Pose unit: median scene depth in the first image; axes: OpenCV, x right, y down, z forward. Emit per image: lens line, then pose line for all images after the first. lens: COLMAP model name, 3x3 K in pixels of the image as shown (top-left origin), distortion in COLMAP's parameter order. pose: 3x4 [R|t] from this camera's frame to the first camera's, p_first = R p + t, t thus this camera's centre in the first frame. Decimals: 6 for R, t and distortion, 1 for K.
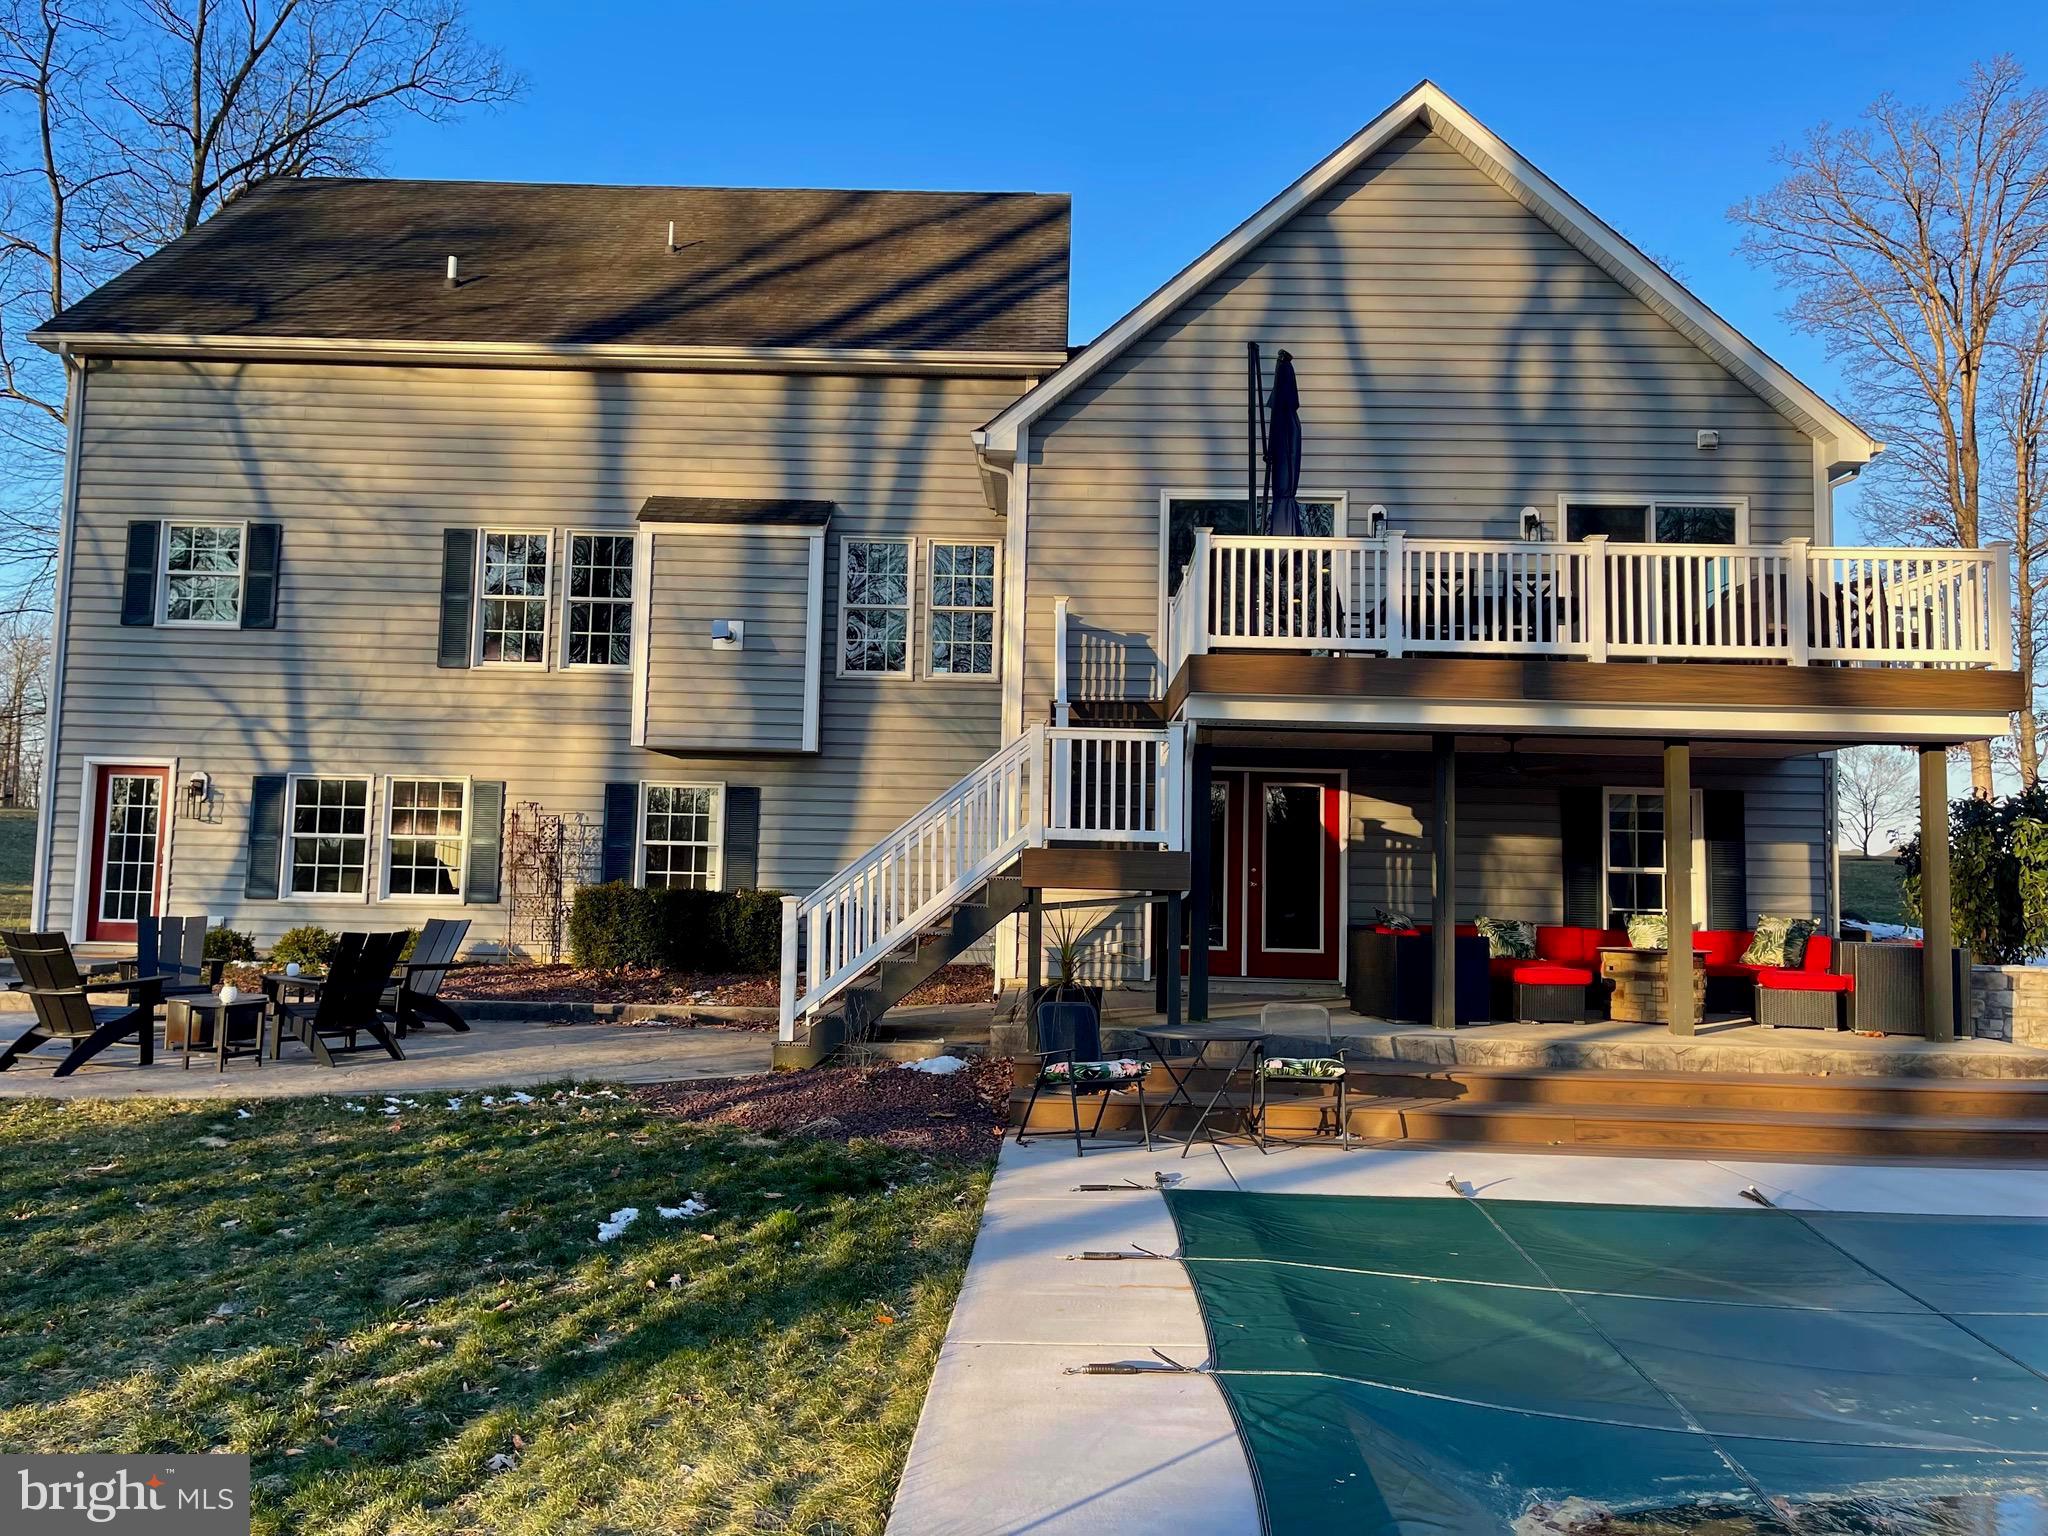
lens RADIAL K [[1534.3, 0, 1039.8], [0, 1534.3, 765.9], [0, 0, 1]] dist [0.073232, 0.001426]
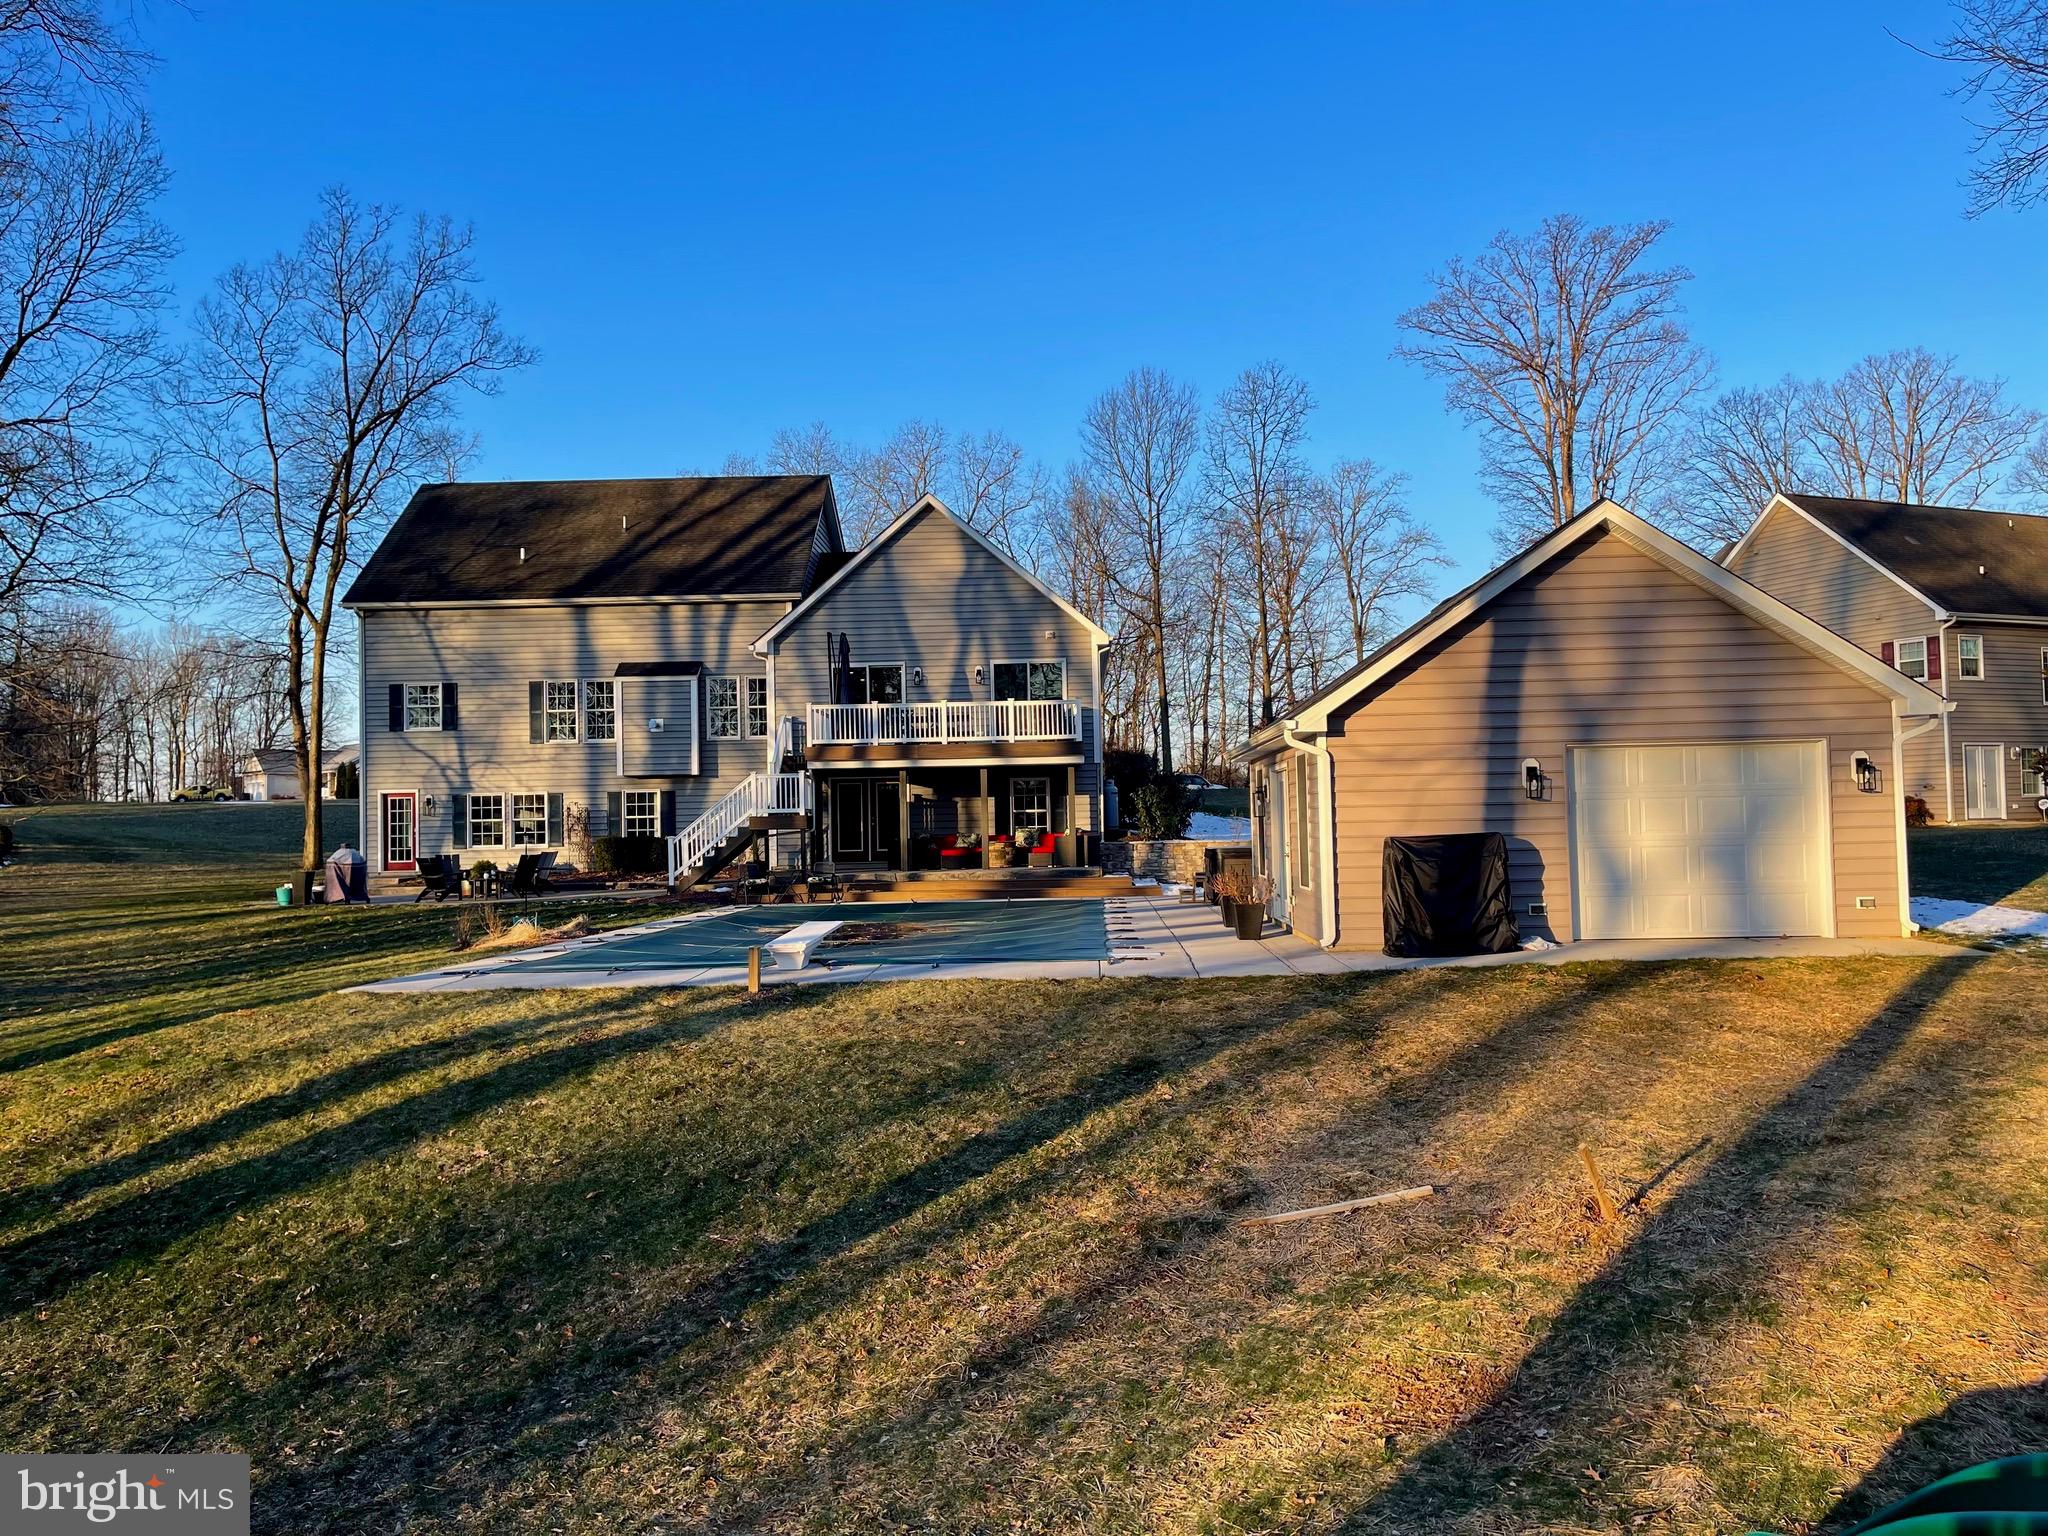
lens RADIAL K [[1534.3, 0, 1029.9], [0, 1534.3, 763.4], [0, 0, 1]] dist [0.073232, 0.001426]
pose [[0.998773, -0.047983, -0.012259, 0.428662], [0.048469, 0.997898, 0.043014, -0.114225], [0.010170, -0.043556, 0.998999, -1.461404]]
